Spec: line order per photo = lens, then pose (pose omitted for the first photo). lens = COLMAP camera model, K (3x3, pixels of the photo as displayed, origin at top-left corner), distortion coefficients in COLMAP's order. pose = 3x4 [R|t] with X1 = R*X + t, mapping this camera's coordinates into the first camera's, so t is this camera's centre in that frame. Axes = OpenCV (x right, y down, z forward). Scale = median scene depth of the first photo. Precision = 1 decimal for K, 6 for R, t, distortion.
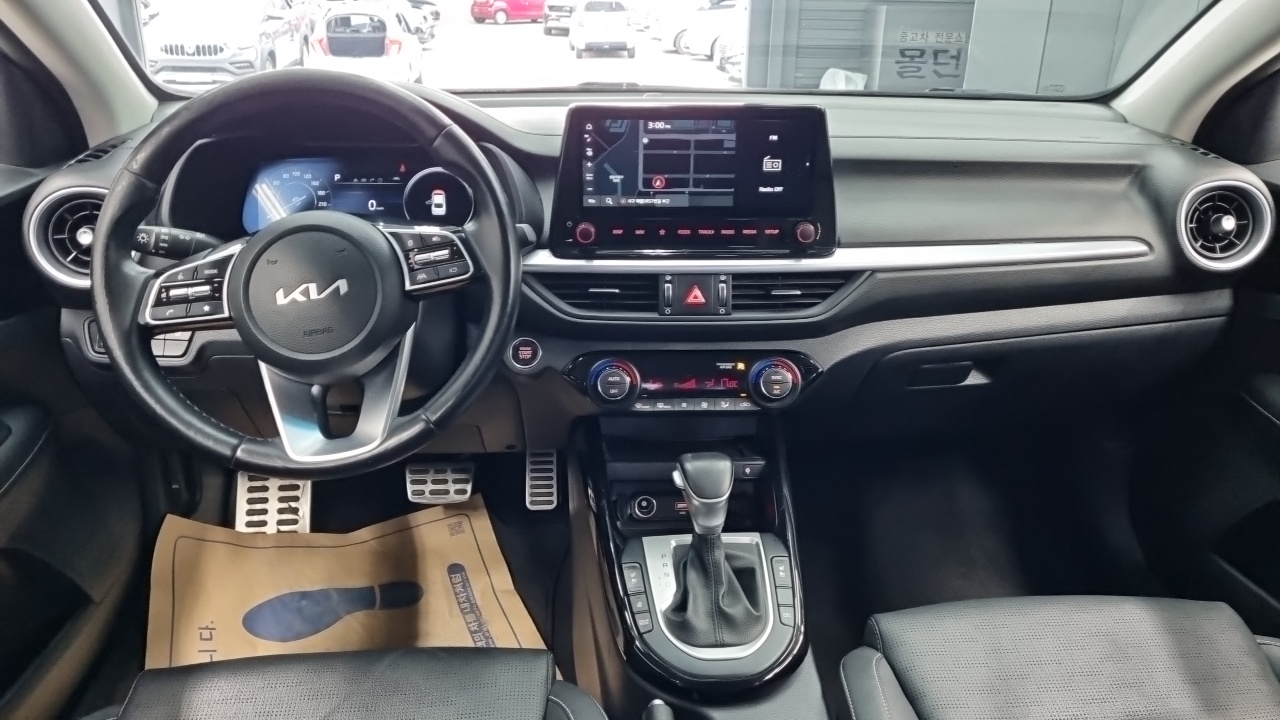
lens RADIAL K [[991.0, 0, 662.6], [0, 991.0, 329.6], [0, 0, 1]] dist [0.050838, -0.035432]
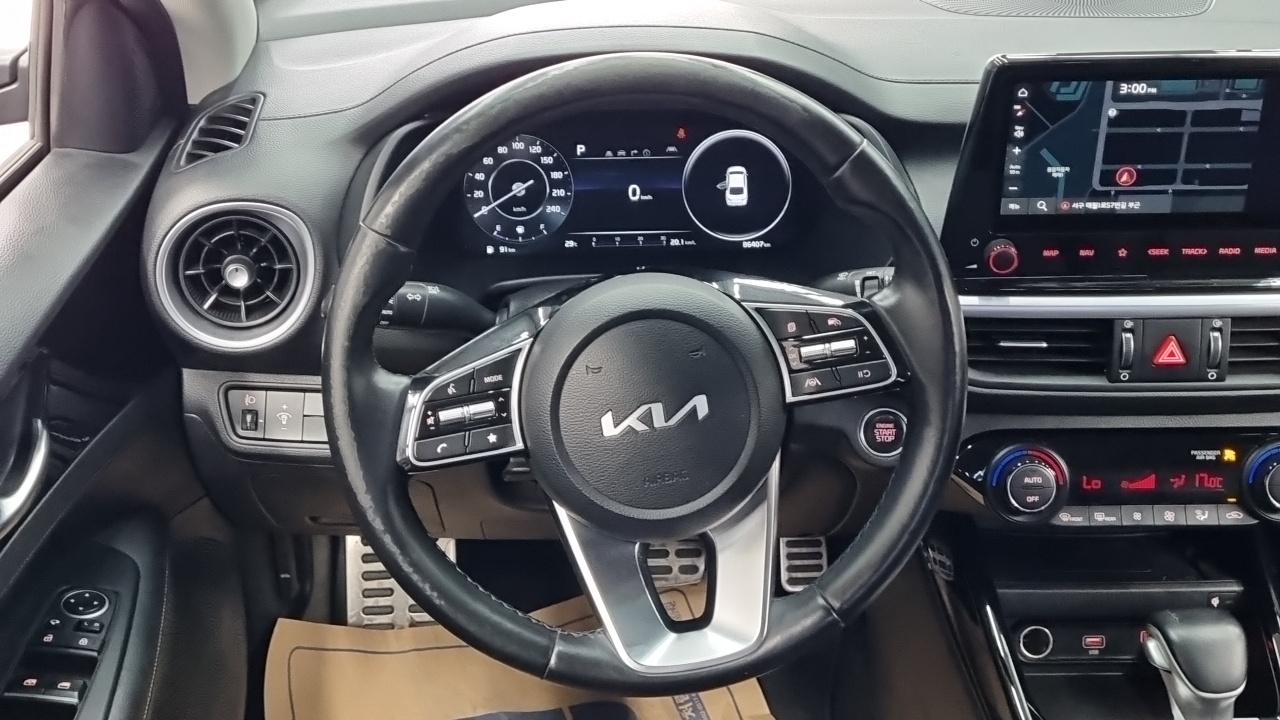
lens RADIAL K [[1575.6, 0, 652.6], [0, 1575.6, 323.1], [0, 0, 1]] dist [0.039592, 0.000000]
pose [[0.999032, 0.002879, -0.043904, -0.248084], [0.003316, 0.990091, 0.140391, -0.192356], [0.043873, -0.140401, 0.989122, 0.002681]]
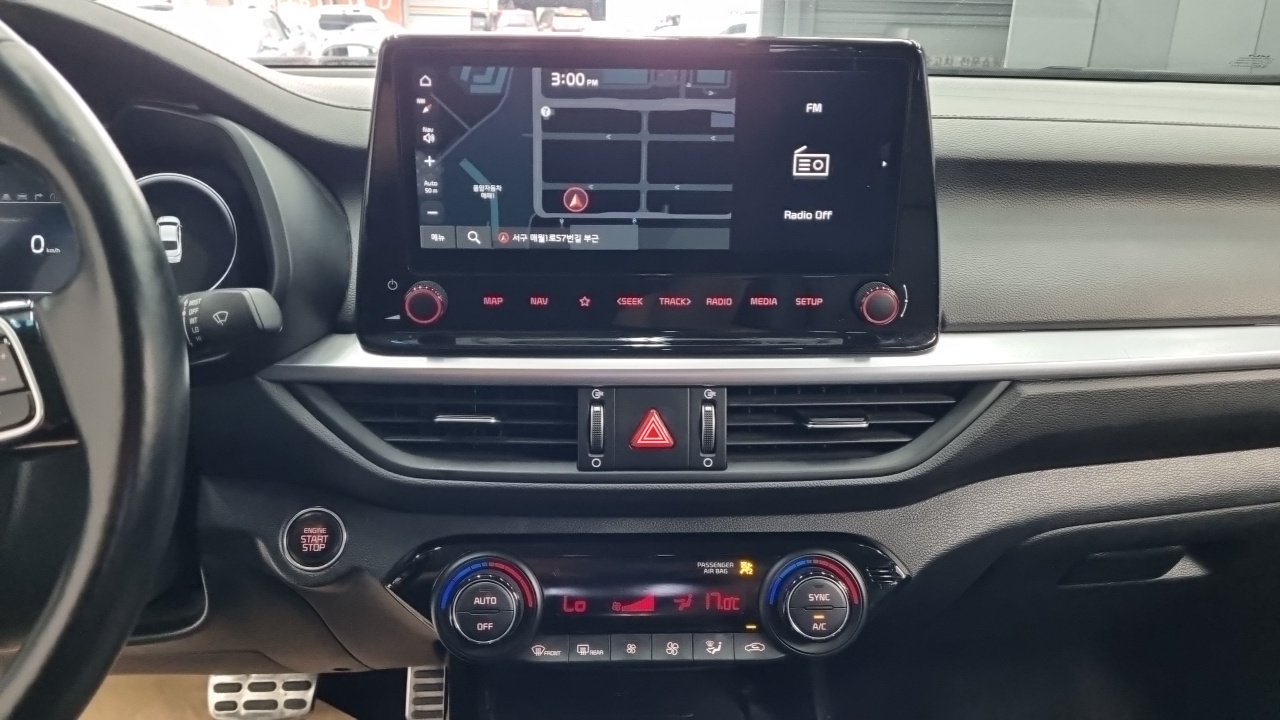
lens RADIAL K [[991.0, 0, 656.5], [0, 991.0, 332.8], [0, 0, 1]] dist [0.050838, -0.035432]
pose [[0.999845, 0.004798, -0.016915, 0.042741], [-0.005365, 0.999419, -0.033664, -0.065860], [0.016743, 0.033750, 0.999290, 0.506644]]
